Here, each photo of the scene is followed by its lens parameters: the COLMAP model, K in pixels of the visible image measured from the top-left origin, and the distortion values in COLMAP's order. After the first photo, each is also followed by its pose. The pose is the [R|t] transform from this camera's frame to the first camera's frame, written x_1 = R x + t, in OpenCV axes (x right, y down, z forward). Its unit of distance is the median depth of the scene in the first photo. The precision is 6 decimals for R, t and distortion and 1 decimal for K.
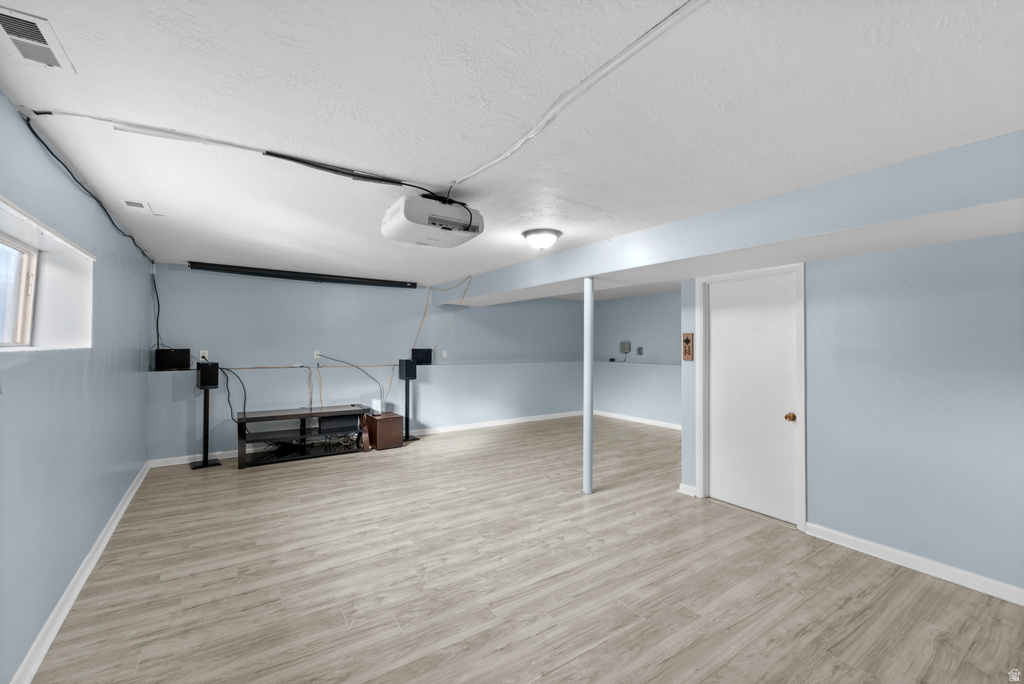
lens RADIAL K [[422.9, 0, 511.4], [0, 422.9, 342.1], [0, 0, 1]] dist [-0.000424, -0.000998]
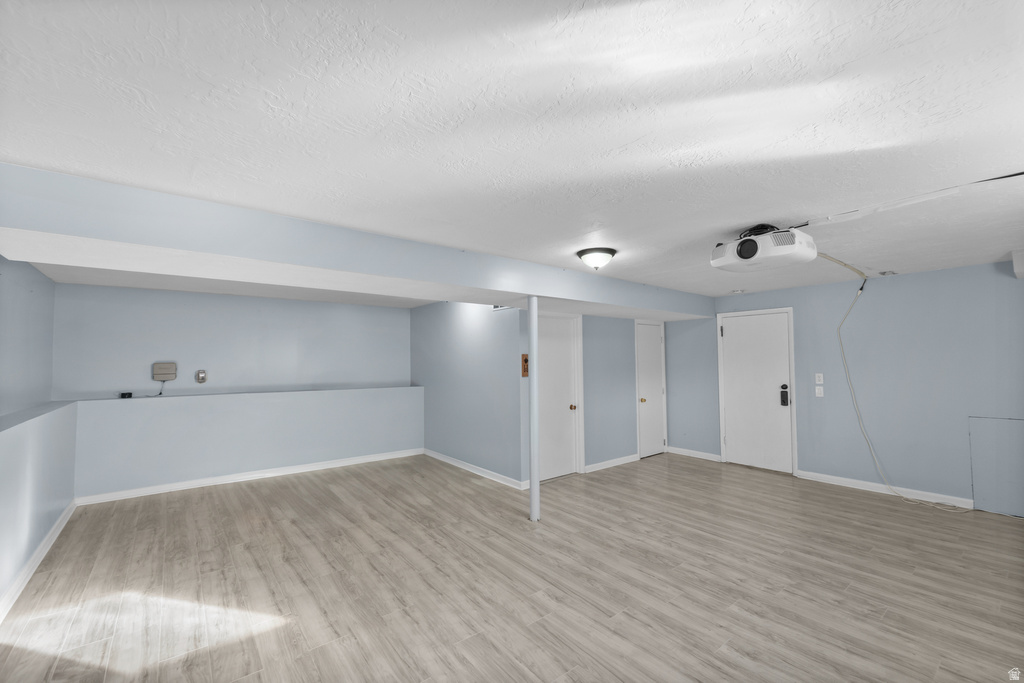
lens RADIAL K [[422.9, 0, 514.3], [0, 422.9, 345.8], [0, 0, 1]] dist [-0.000424, -0.000998]
pose [[-0.085855, 0.028228, 0.995908, -0.971588], [0.003804, 0.999601, -0.028004, -0.014203], [-0.996300, 0.001384, -0.085928, 1.398568]]
